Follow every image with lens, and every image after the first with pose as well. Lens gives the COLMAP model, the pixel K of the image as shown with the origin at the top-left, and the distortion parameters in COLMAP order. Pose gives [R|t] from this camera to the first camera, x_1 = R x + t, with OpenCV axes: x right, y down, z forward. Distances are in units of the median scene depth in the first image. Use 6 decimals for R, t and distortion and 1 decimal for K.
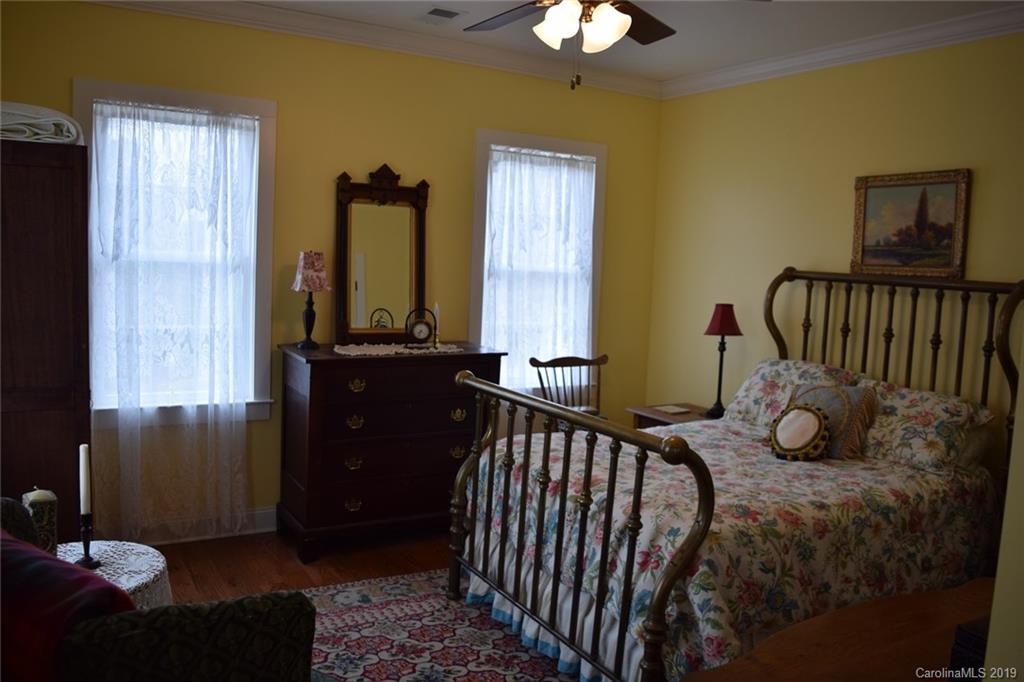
lens RADIAL K [[838.2, 0, 512.0], [0, 838.2, 341.0], [0, 0, 1]] dist [-0.074560, 0.001918]
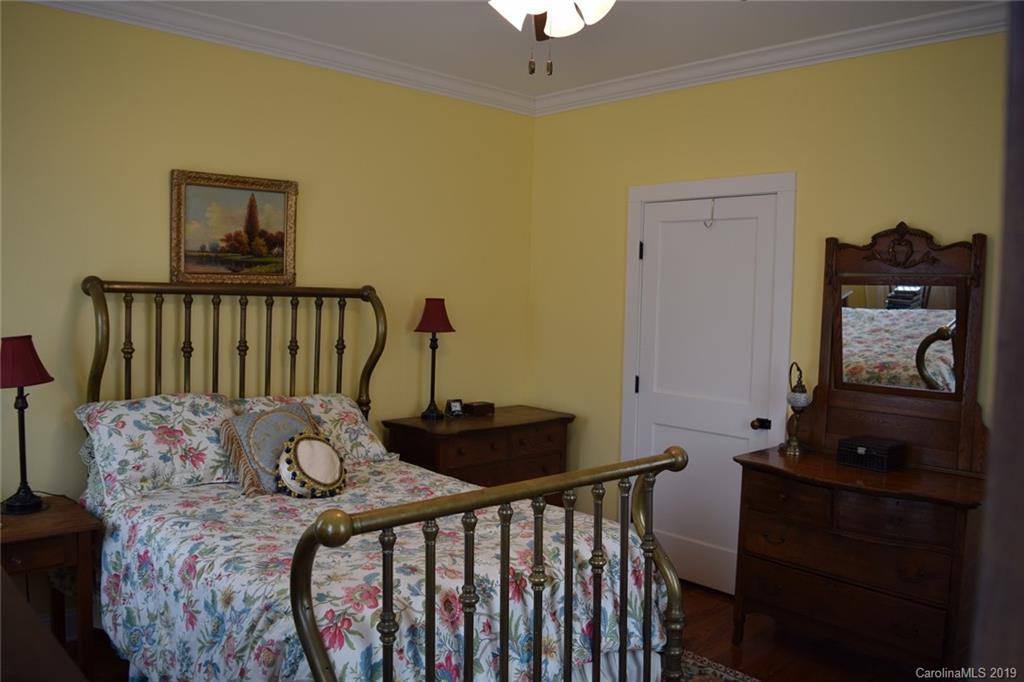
lens RADIAL K [[838.2, 0, 512.0], [0, 838.2, 341.0], [0, 0, 1]] dist [-0.074560, 0.001918]
pose [[-0.231932, -0.117276, 0.965637, -0.541609], [0.052086, 0.989784, 0.132719, -0.127178], [-0.971337, 0.081077, -0.223454, 0.927896]]
